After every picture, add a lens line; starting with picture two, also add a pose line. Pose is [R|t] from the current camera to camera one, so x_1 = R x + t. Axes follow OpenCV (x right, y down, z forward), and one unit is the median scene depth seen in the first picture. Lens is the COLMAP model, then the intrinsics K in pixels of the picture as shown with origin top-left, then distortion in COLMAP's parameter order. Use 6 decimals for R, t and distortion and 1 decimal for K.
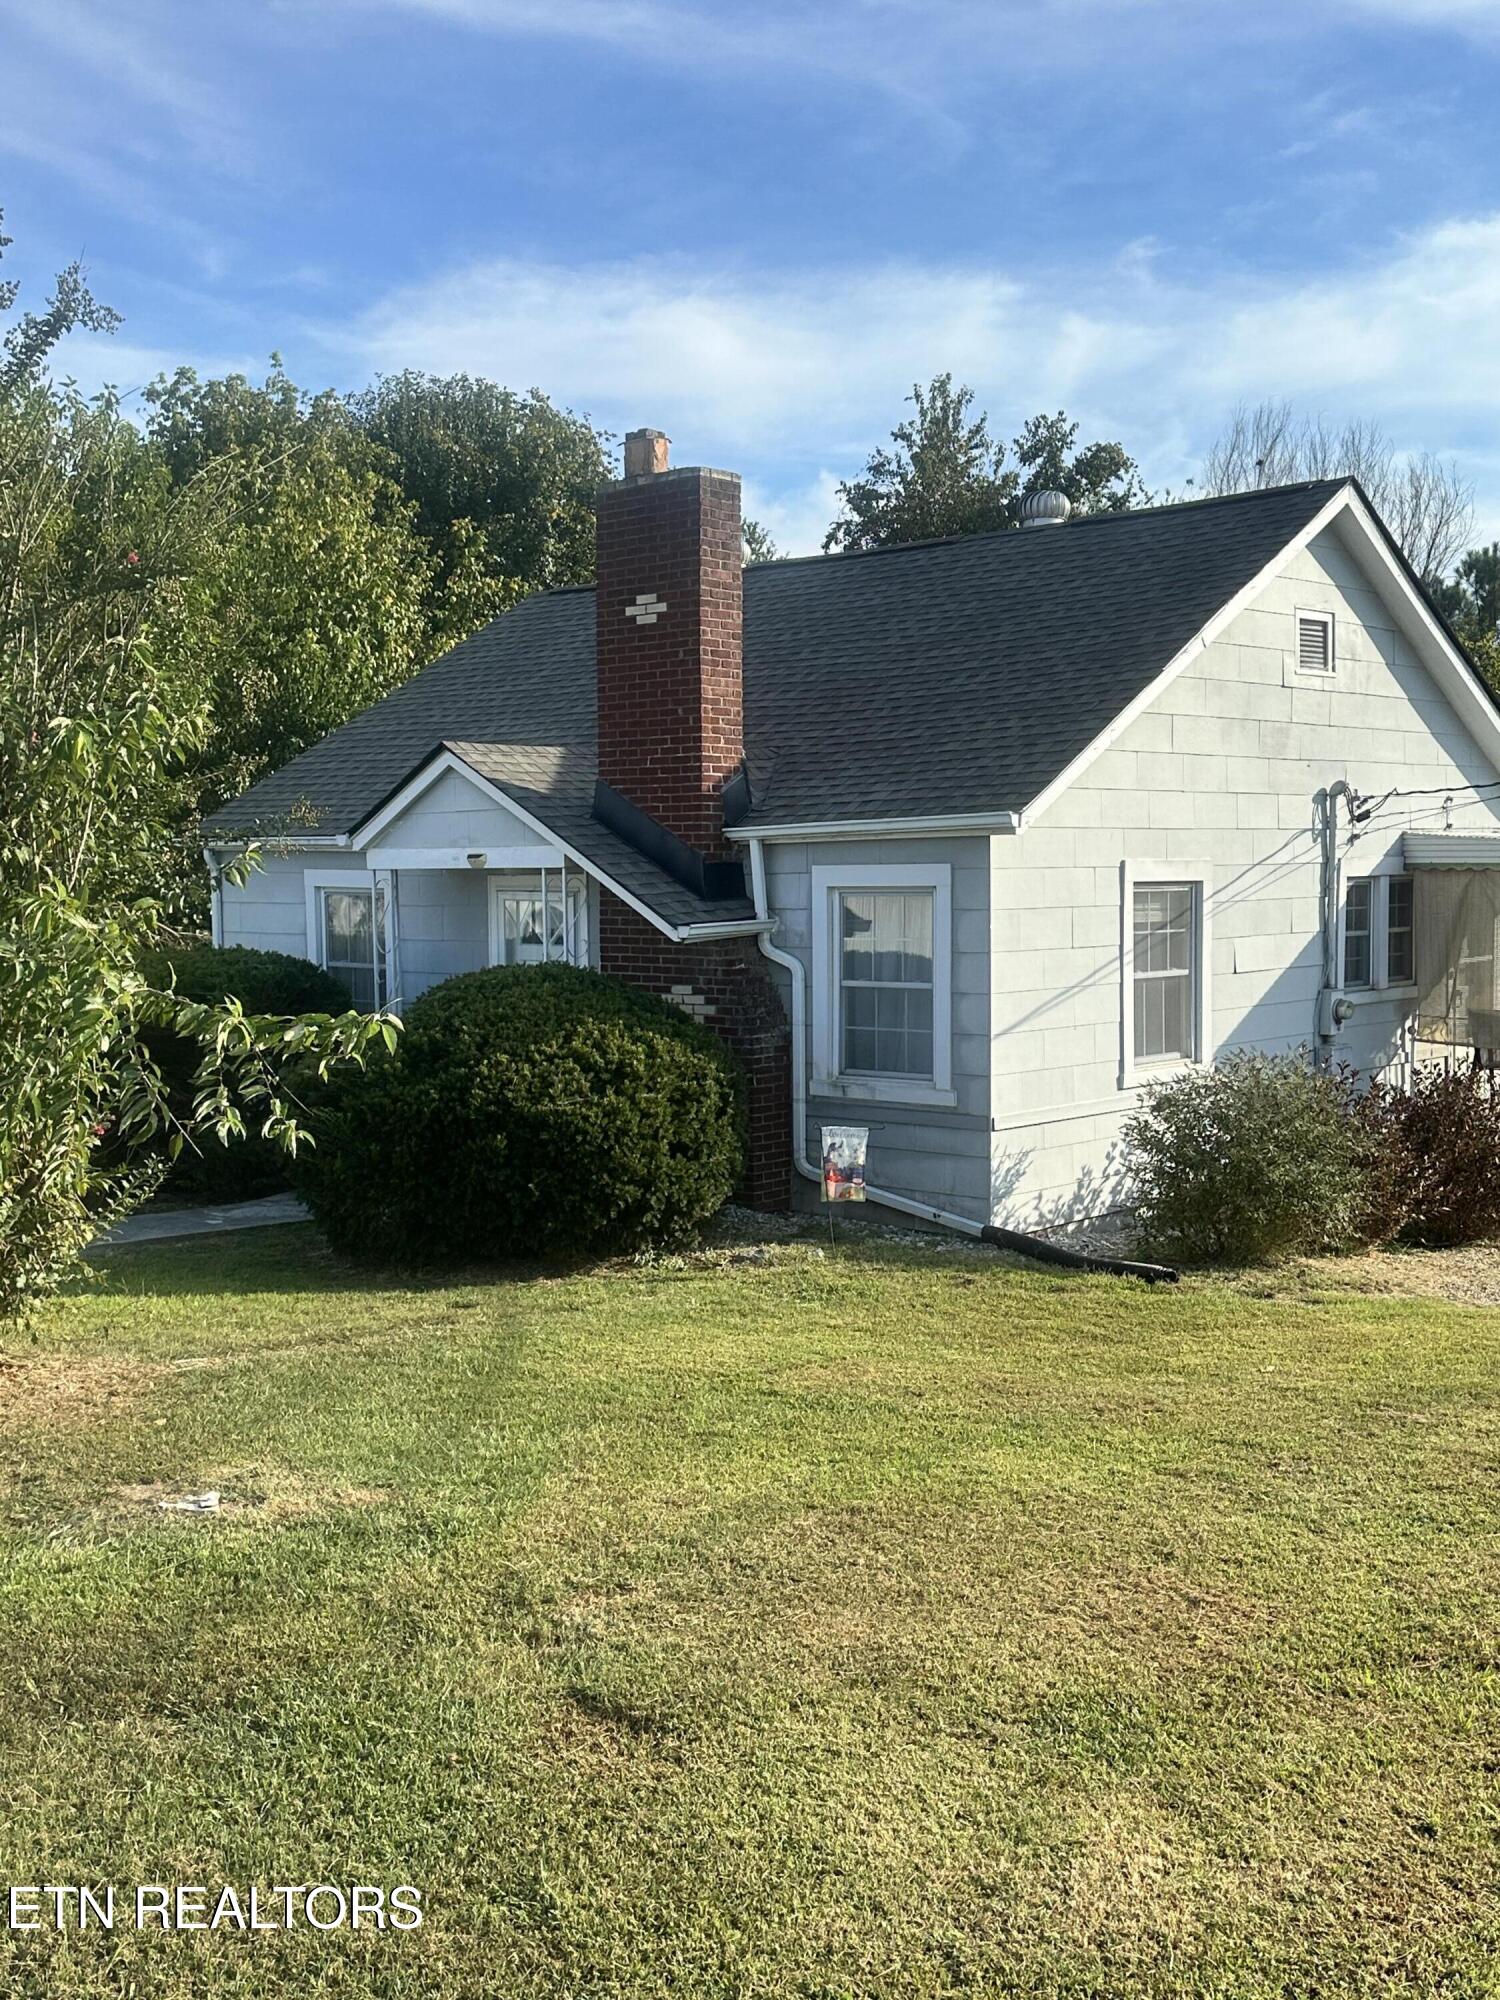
lens RADIAL K [[2146.3, 0, 737.3], [0, 2146.3, 1006.7], [0, 0, 1]] dist [0.124541, 0.000000]
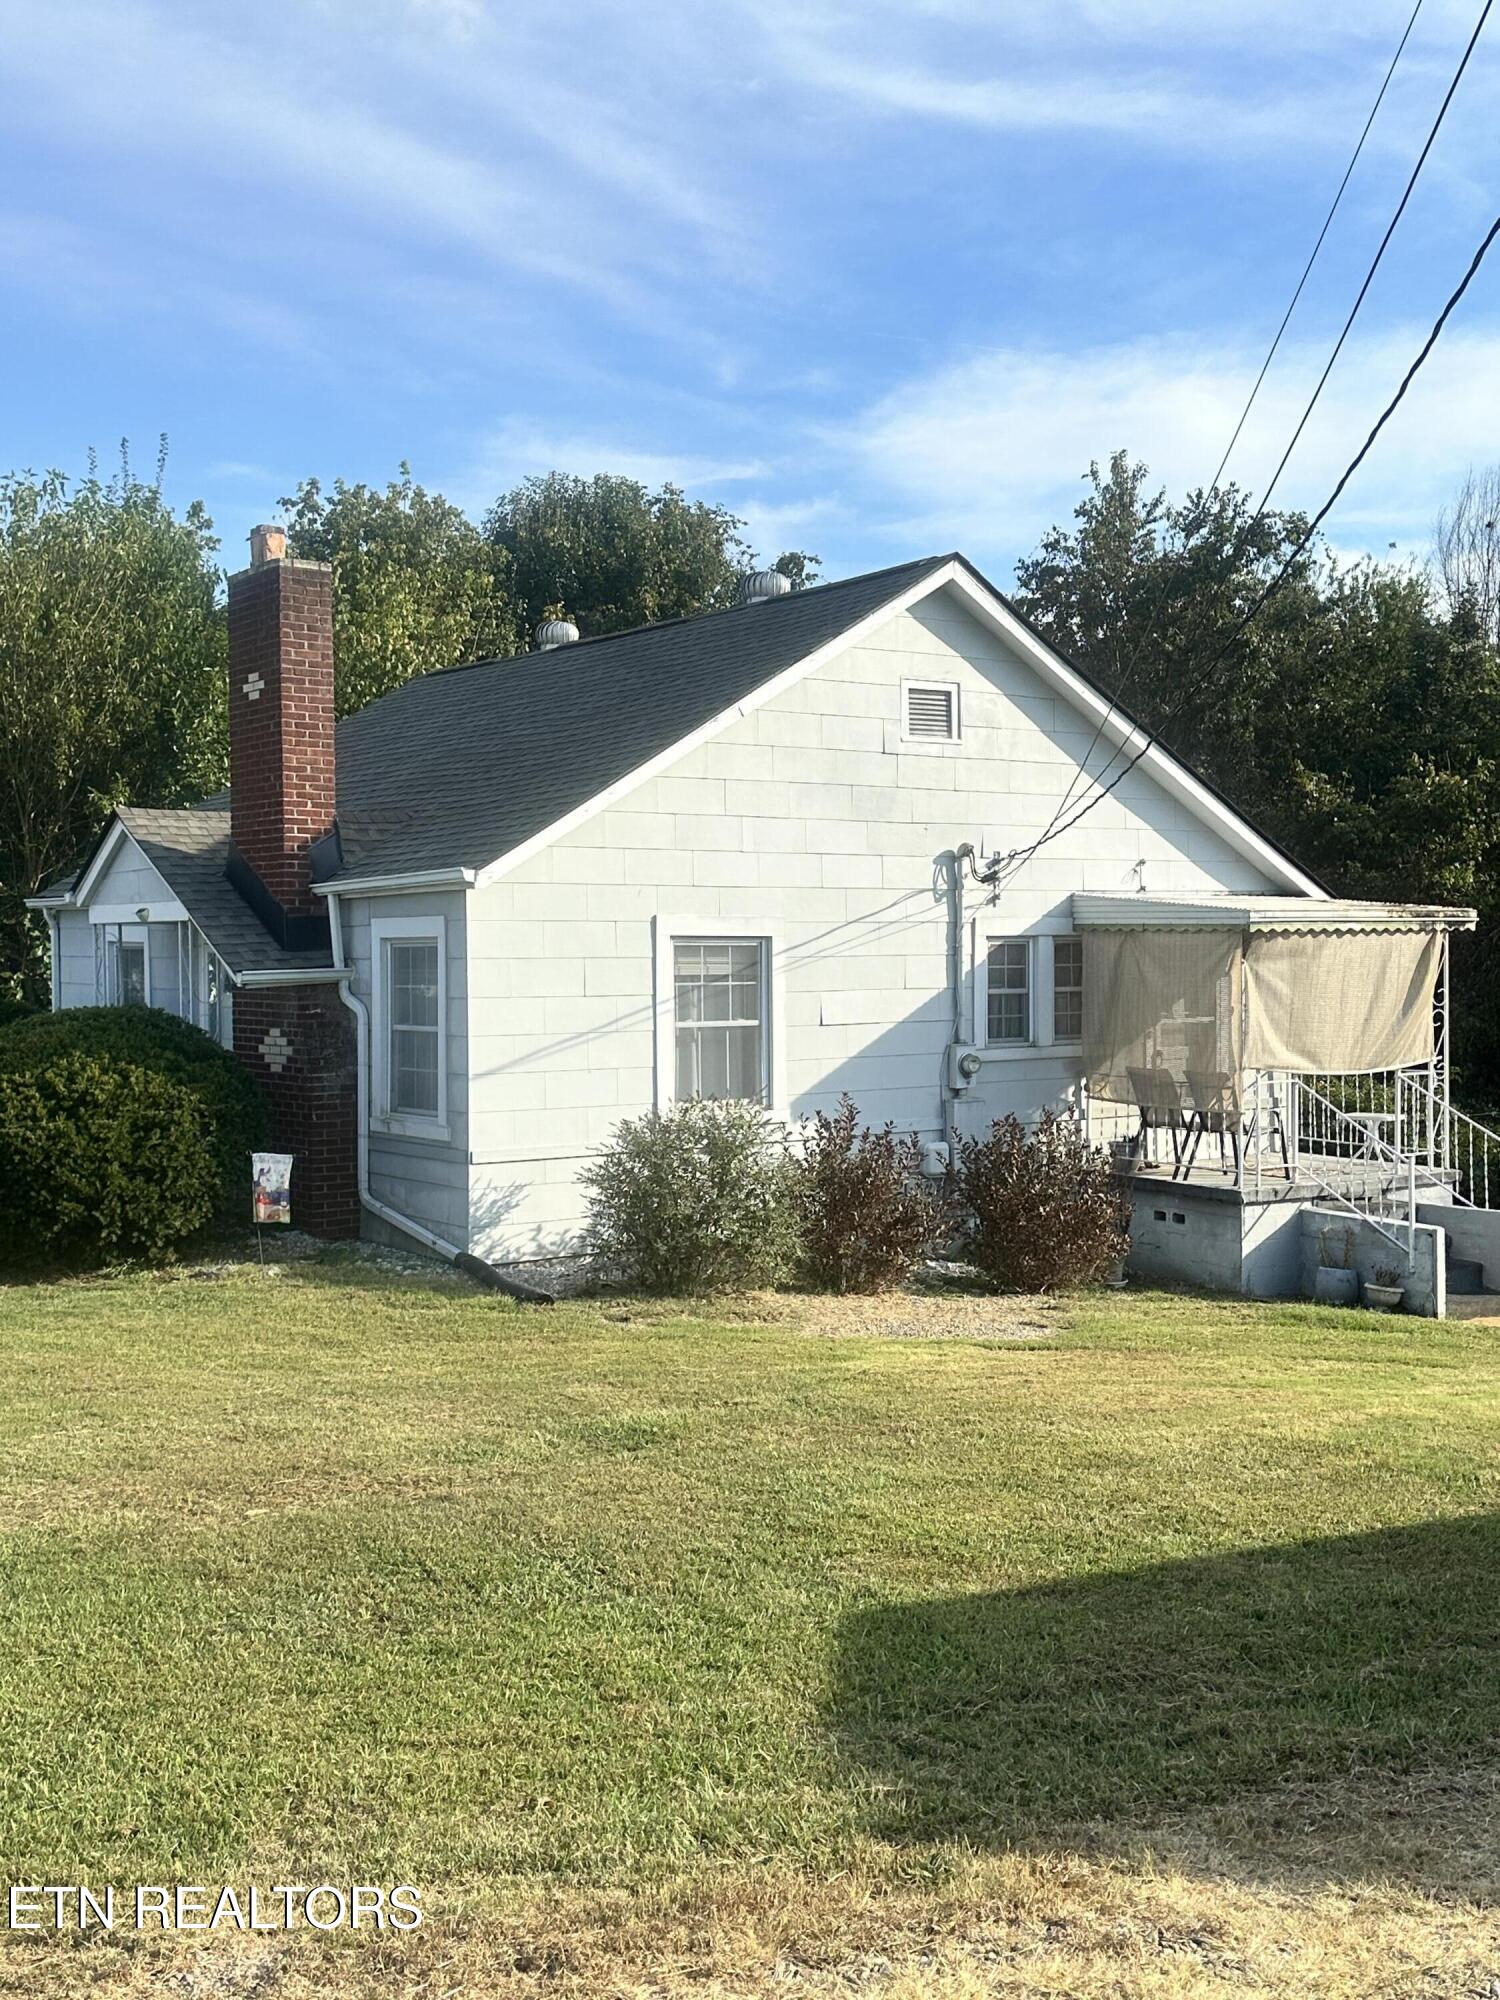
lens RADIAL K [[2146.3, 0, 762.0], [0, 2146.3, 996.7], [0, 0, 1]] dist [0.124541, 0.000000]
pose [[0.979995, 0.009908, -0.198773, 0.430755], [-0.018022, 0.999075, -0.039052, 0.012281], [0.198202, 0.041853, 0.979267, -0.024316]]
